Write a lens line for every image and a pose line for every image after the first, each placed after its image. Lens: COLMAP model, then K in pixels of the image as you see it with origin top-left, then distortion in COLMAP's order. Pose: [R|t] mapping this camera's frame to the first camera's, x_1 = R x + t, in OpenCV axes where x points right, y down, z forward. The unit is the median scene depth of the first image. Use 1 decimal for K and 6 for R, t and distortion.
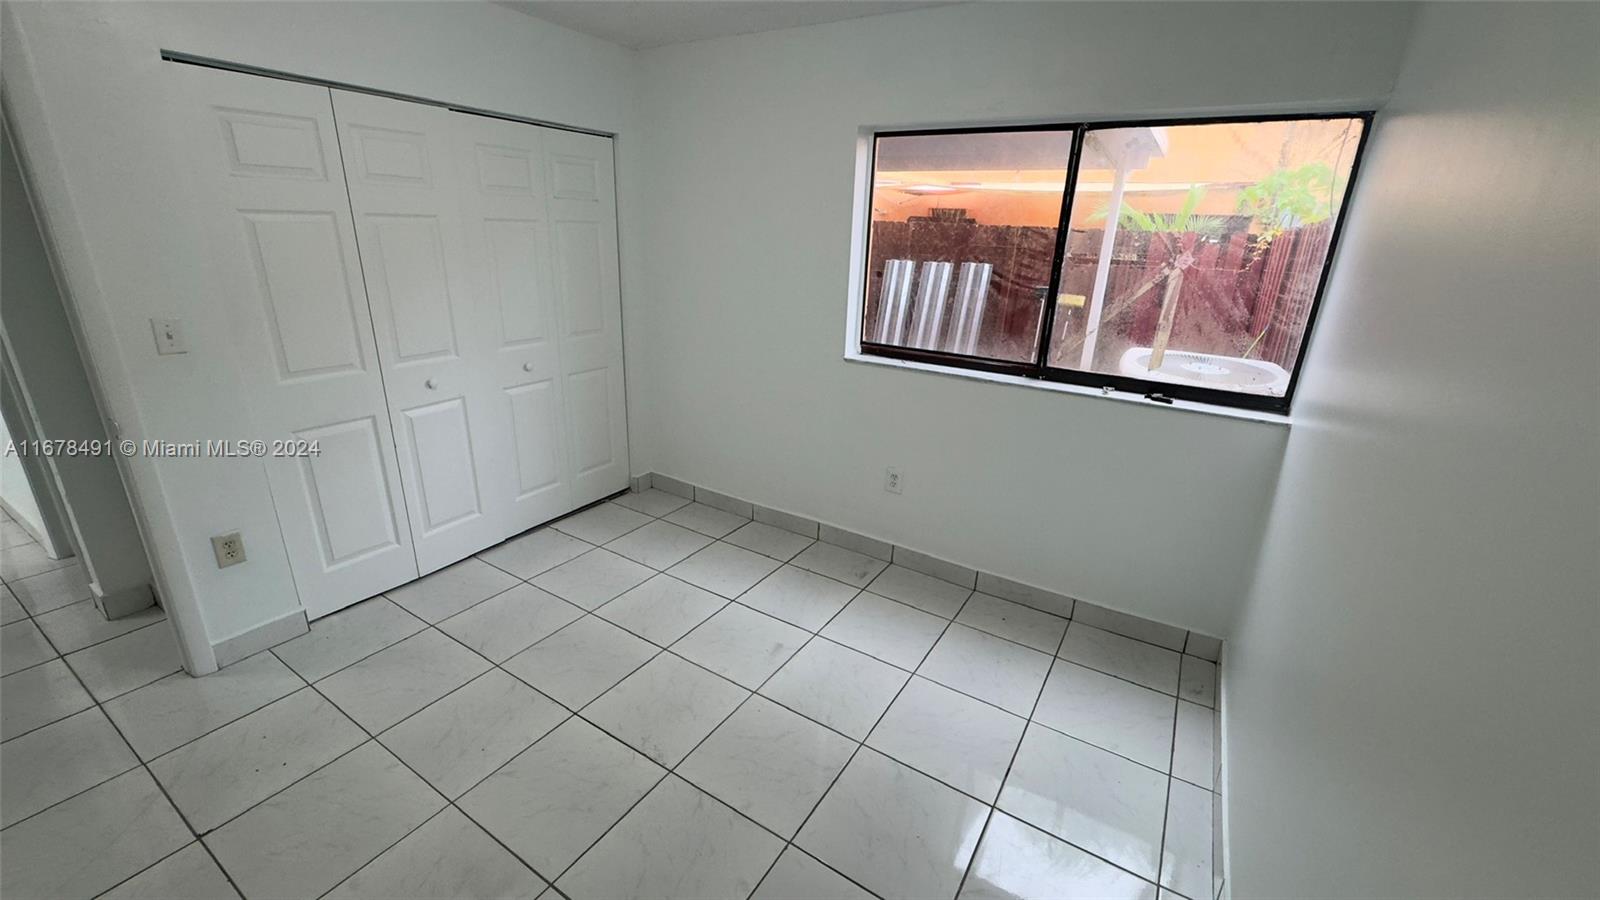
lens RADIAL K [[640.7, 0, 800.9], [0, 640.7, 450.7], [0, 0, 1]] dist [-0.003766, -0.000178]
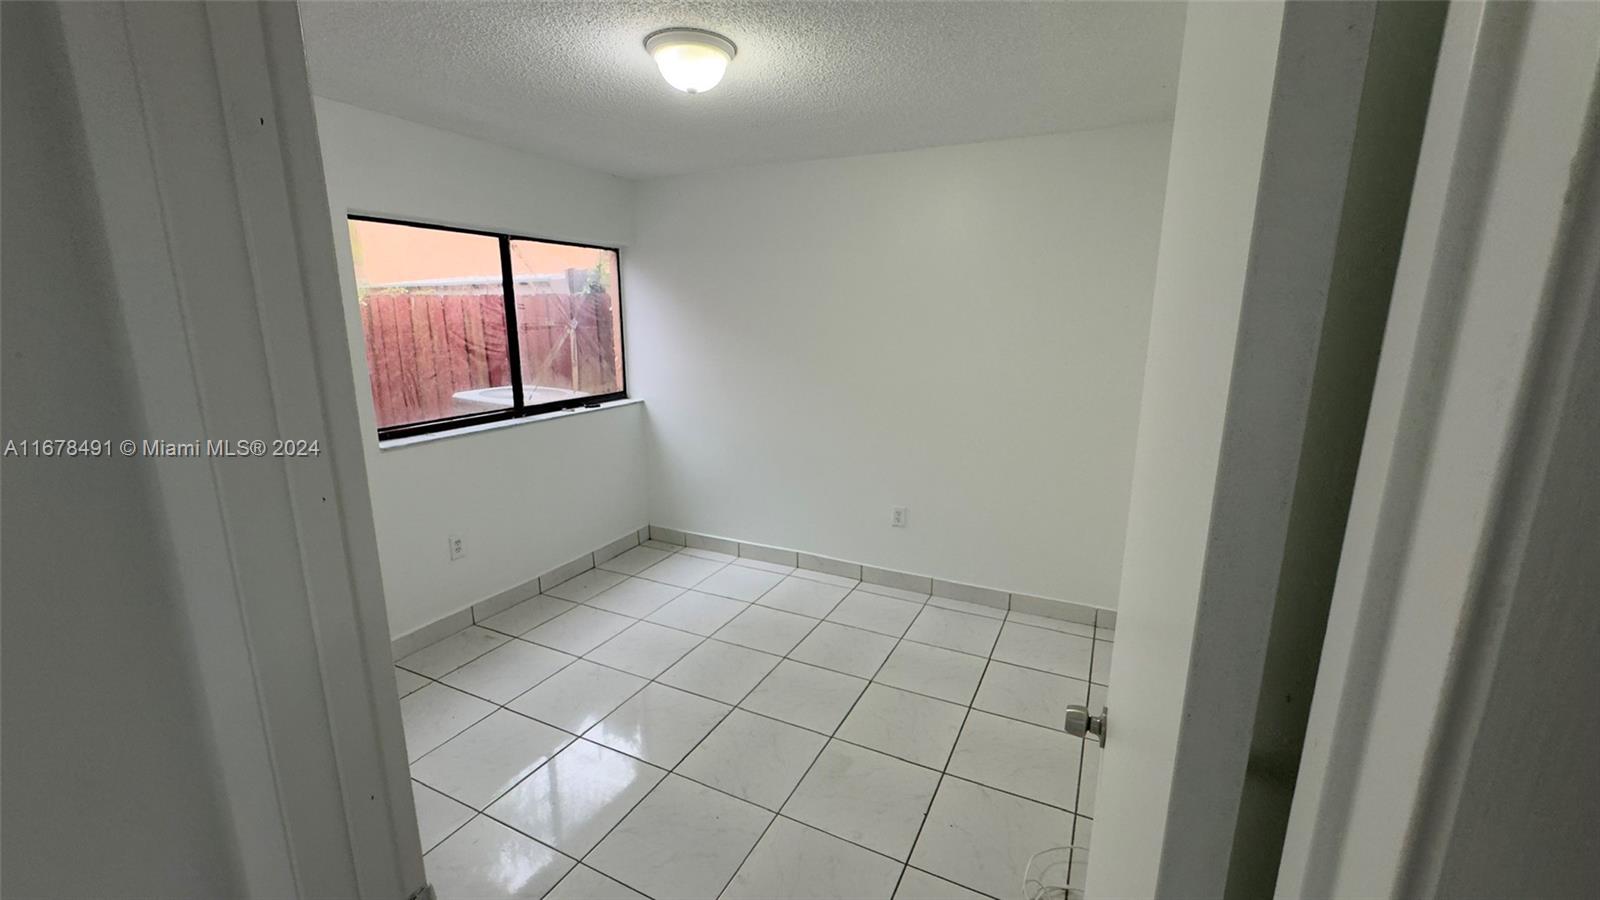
lens RADIAL K [[640.7, 0, 801.2], [0, 640.7, 451.7], [0, 0, 1]] dist [-0.003766, -0.000178]
pose [[-0.086651, -0.250867, 0.964136, -1.052687], [0.320931, 0.909156, 0.265404, -0.230325], [-0.943130, 0.332419, 0.001731, 0.516722]]
